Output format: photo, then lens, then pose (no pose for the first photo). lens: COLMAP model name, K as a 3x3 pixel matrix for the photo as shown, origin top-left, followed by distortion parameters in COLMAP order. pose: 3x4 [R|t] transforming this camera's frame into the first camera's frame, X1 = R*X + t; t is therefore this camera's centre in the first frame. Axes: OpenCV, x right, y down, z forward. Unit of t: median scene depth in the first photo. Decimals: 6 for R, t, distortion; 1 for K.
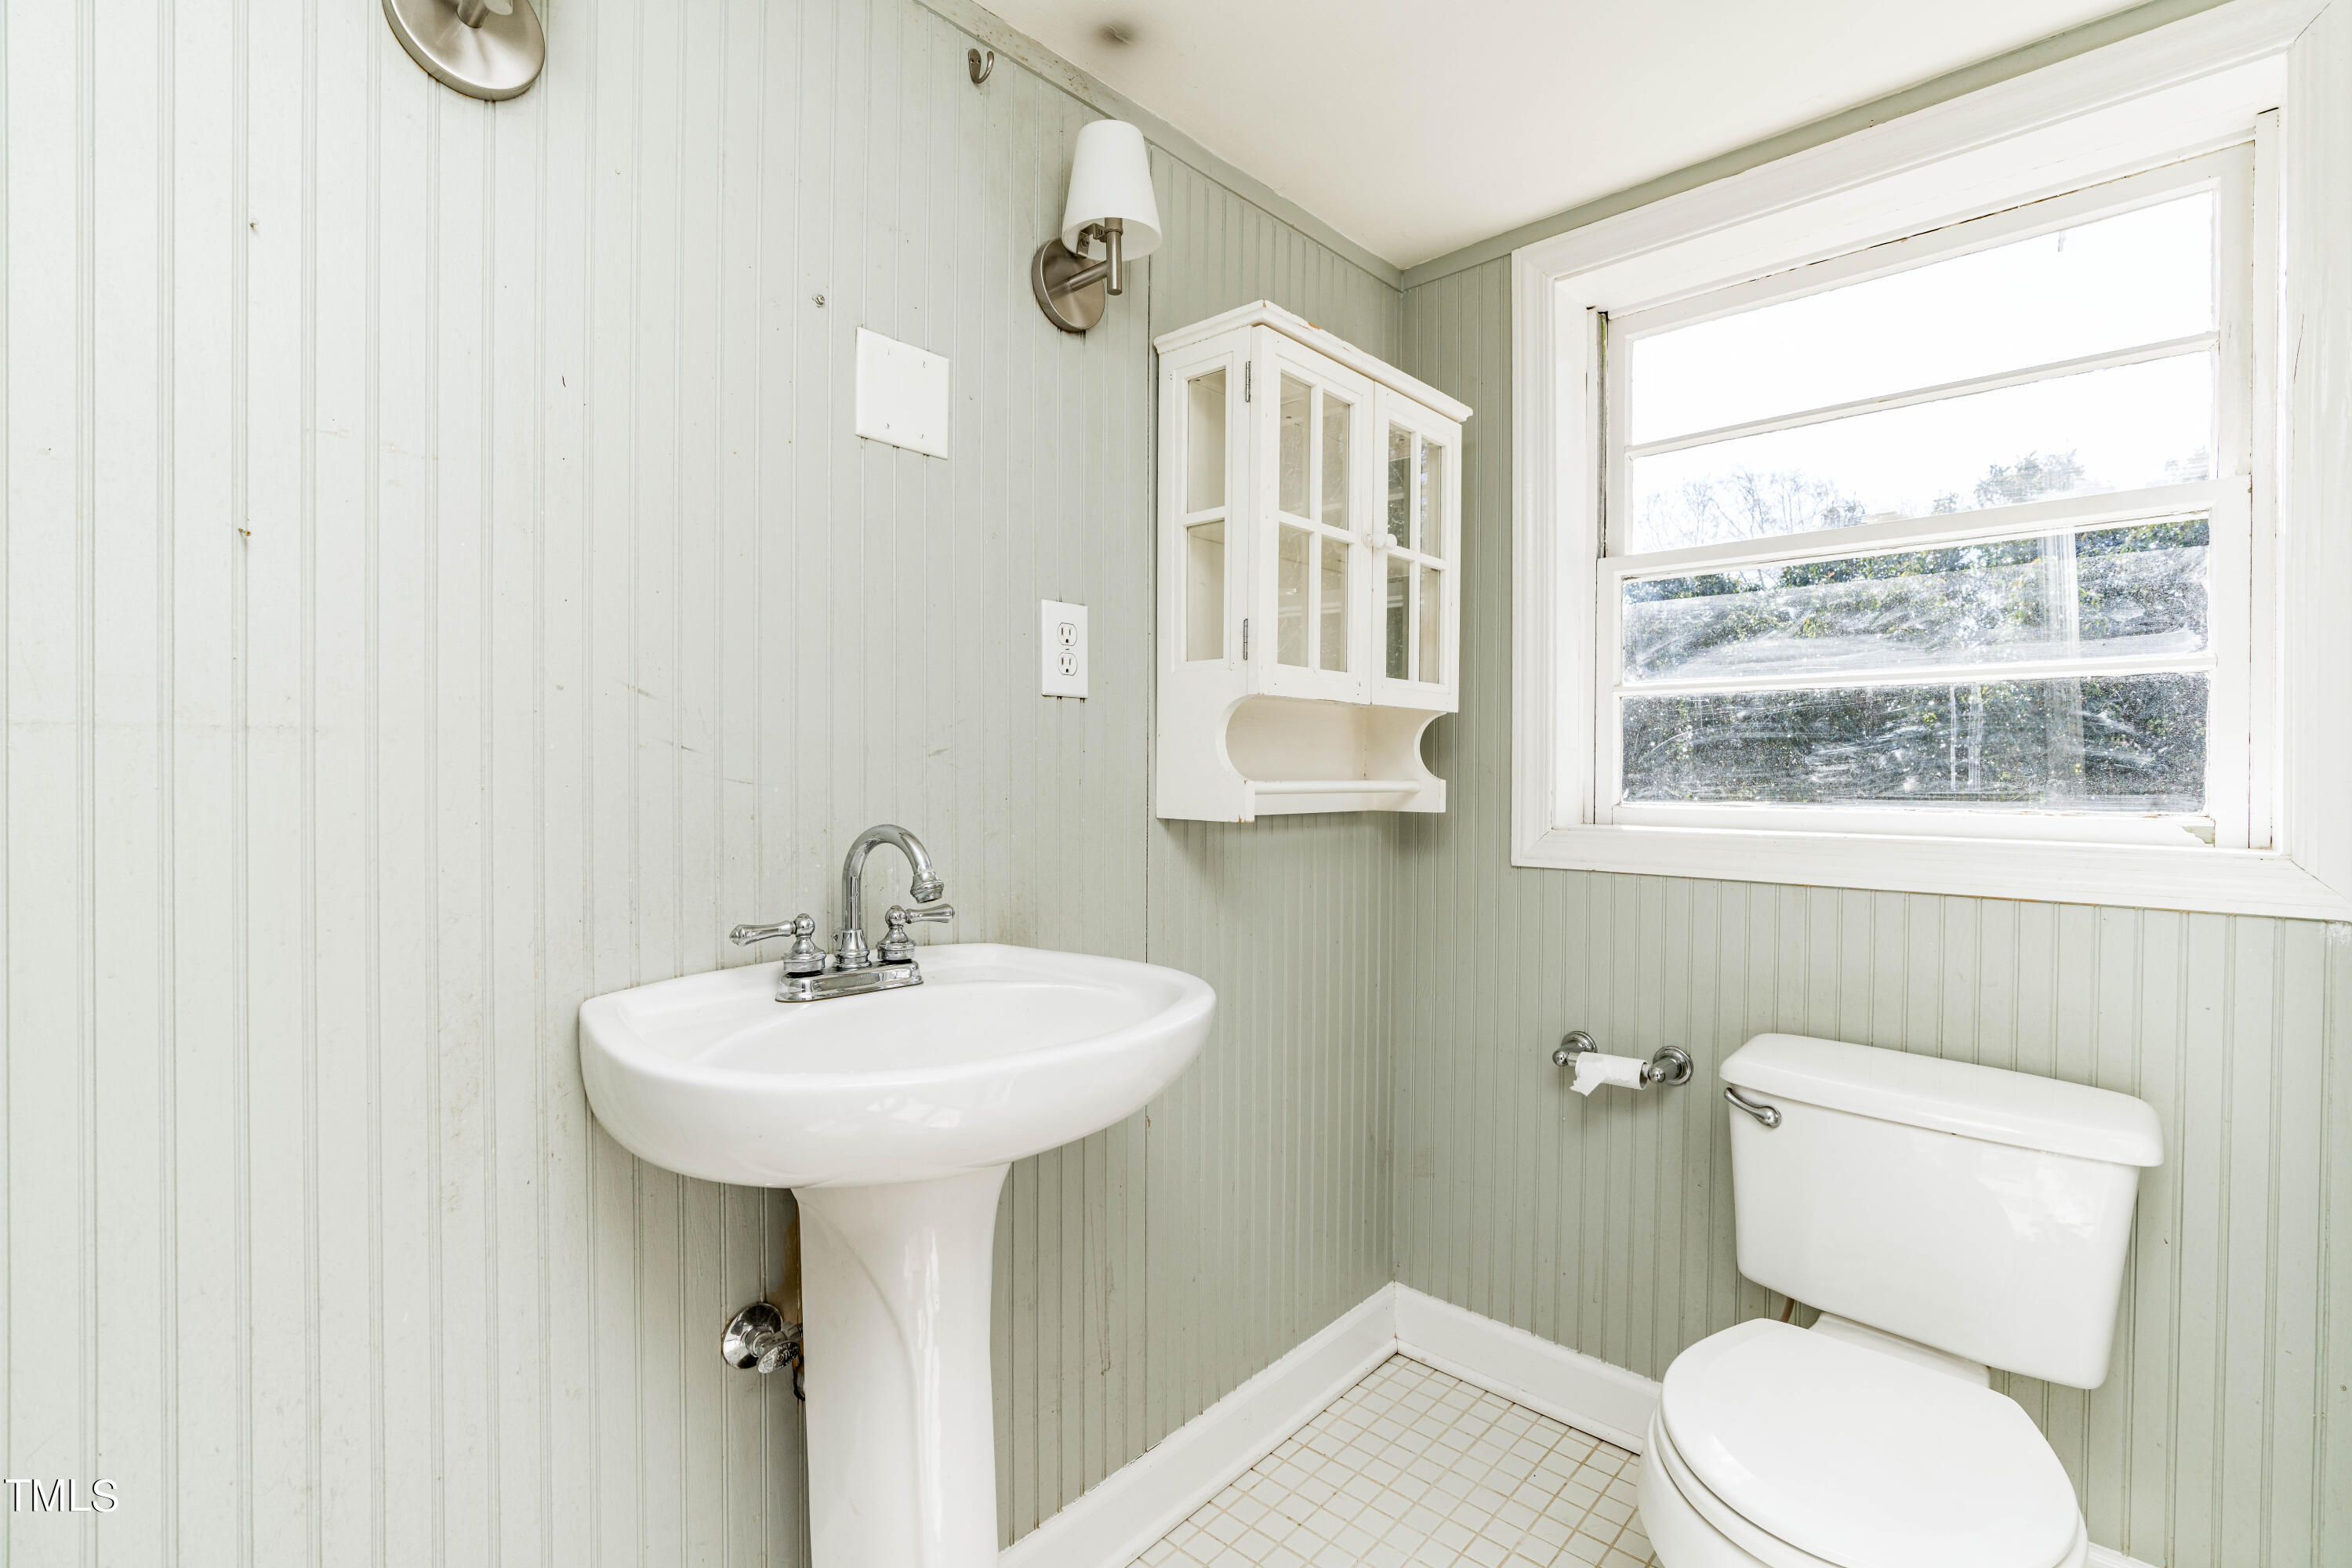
lens RADIAL K [[1075.4, 0, 1181.9], [0, 1075.4, 782.8], [0, 0, 1]] dist [-0.021704, 0.004150]
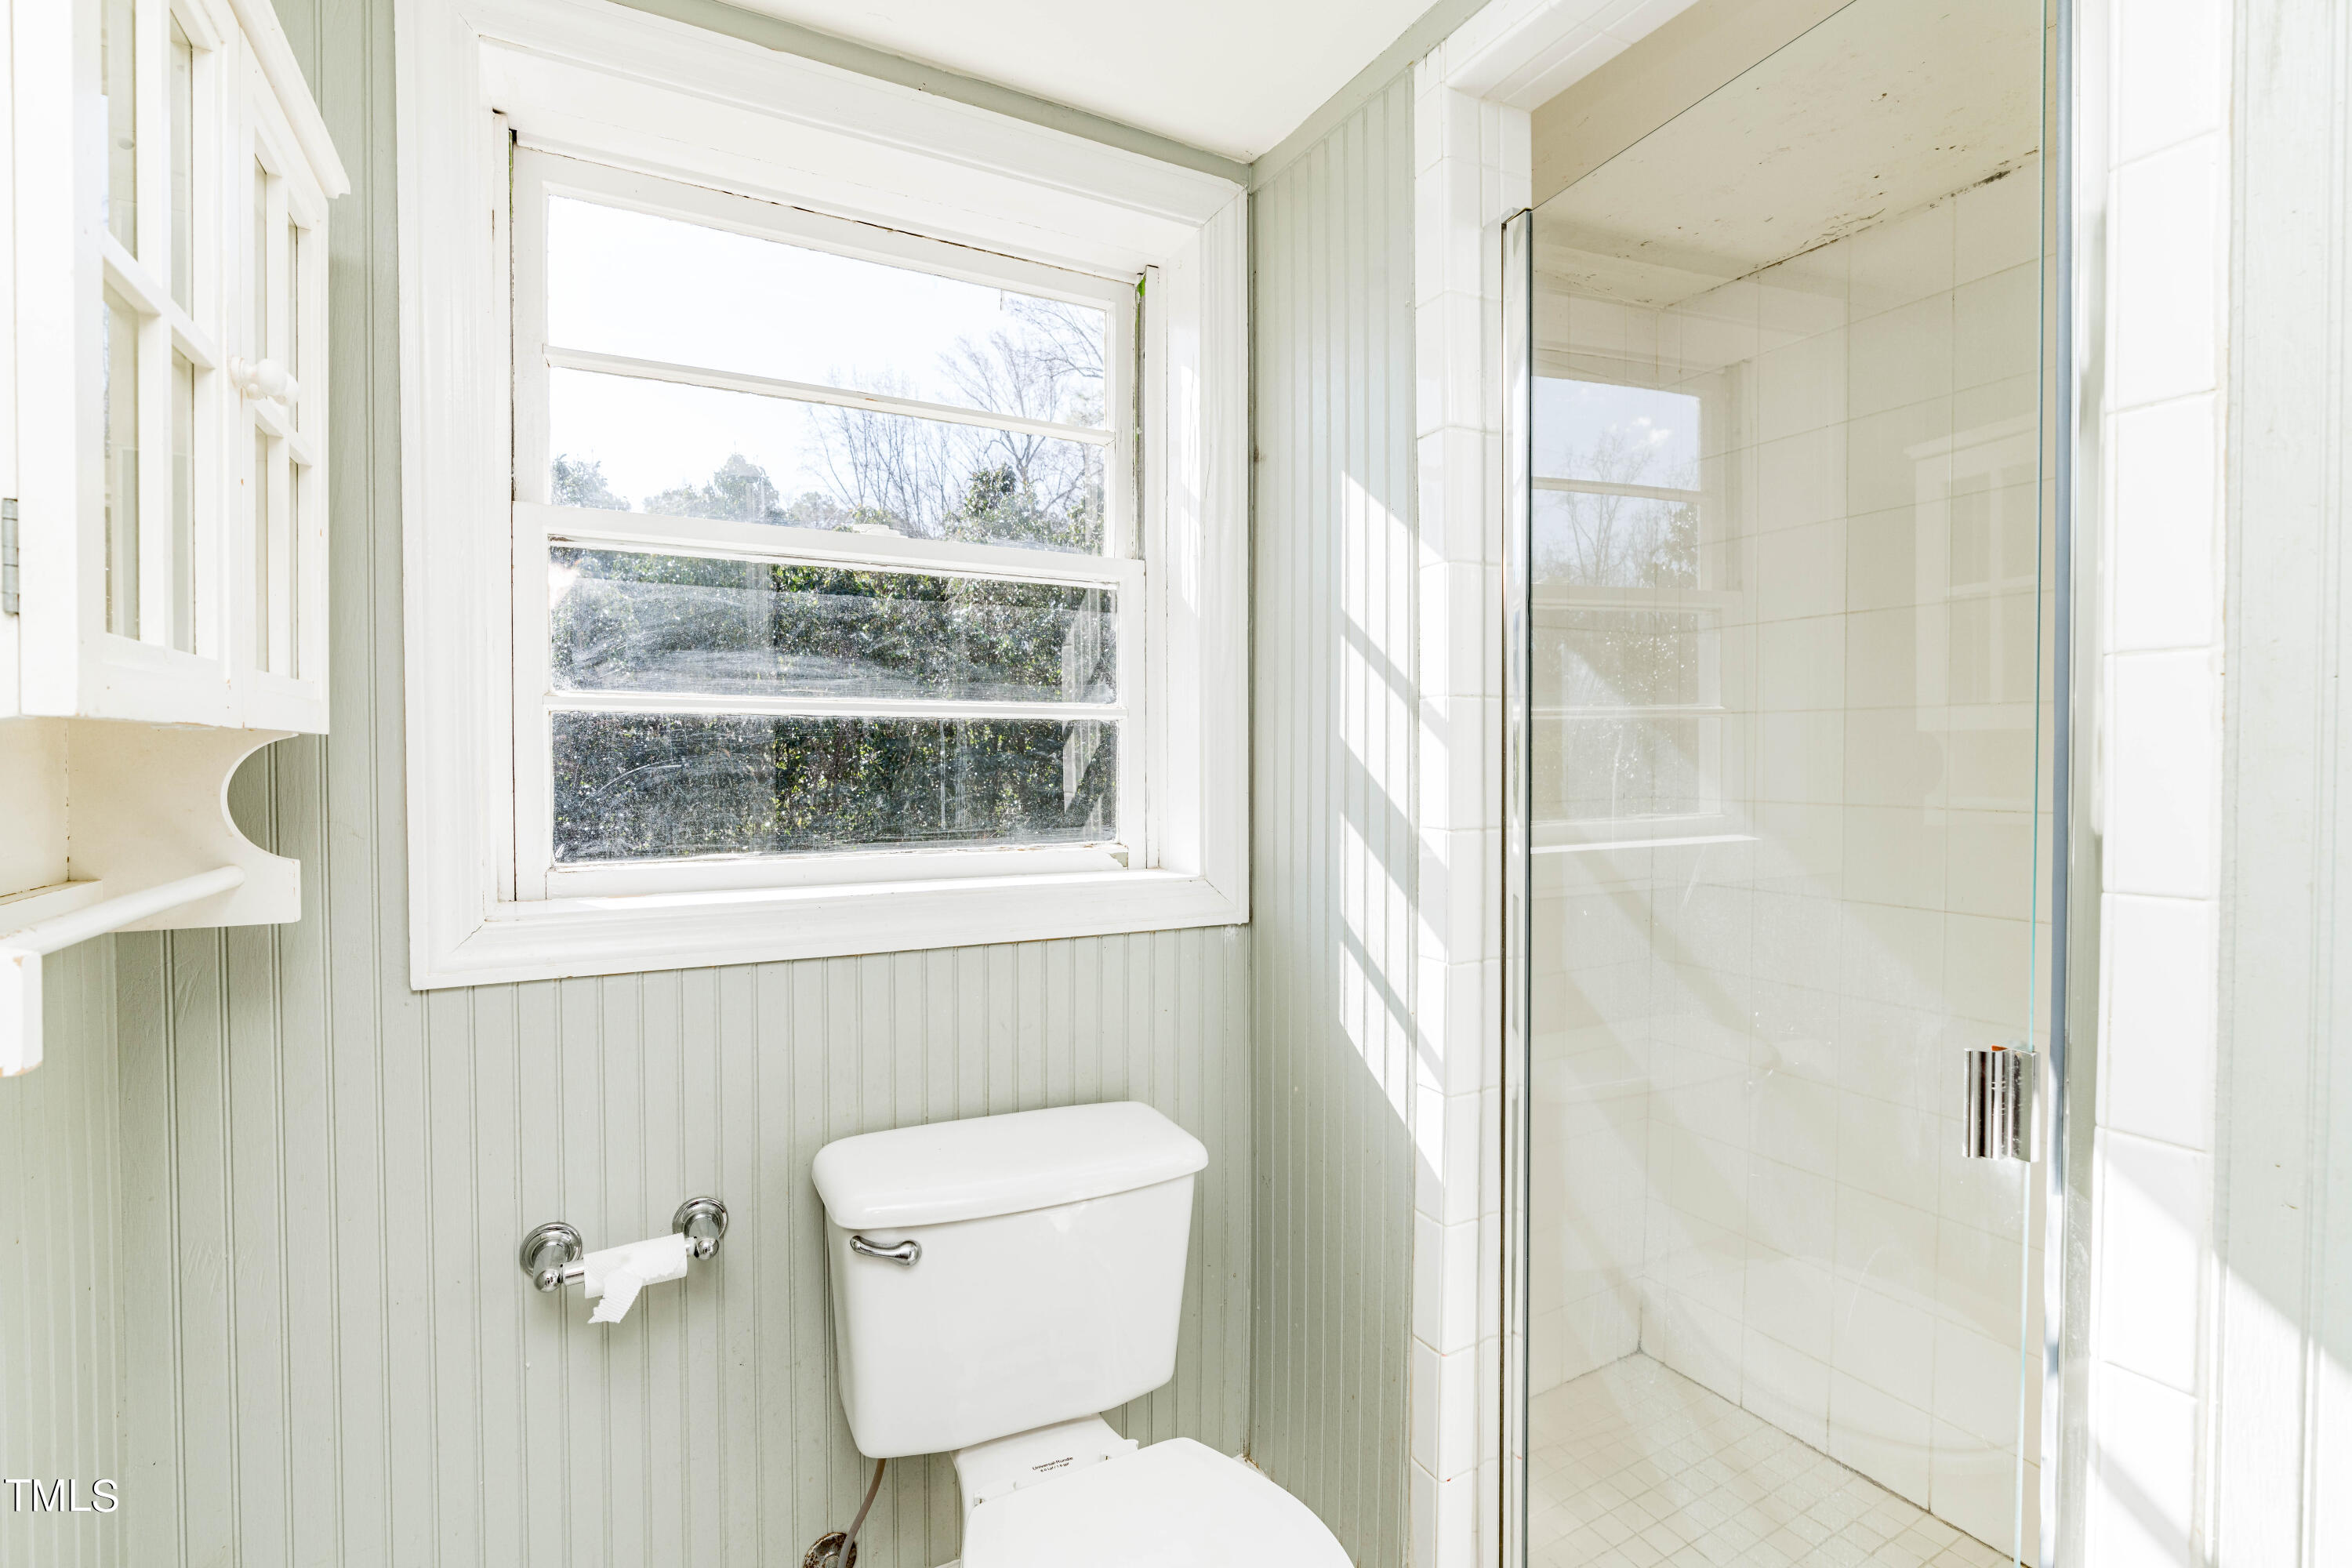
lens RADIAL K [[1075.4, 0, 1173.2], [0, 1075.4, 780.7], [0, 0, 1]] dist [-0.021704, 0.004150]
pose [[0.322361, -0.027673, 0.946212, -0.116238], [0.006651, 0.999614, 0.026968, -0.054661], [-0.946593, -0.002400, 0.322421, 0.427671]]
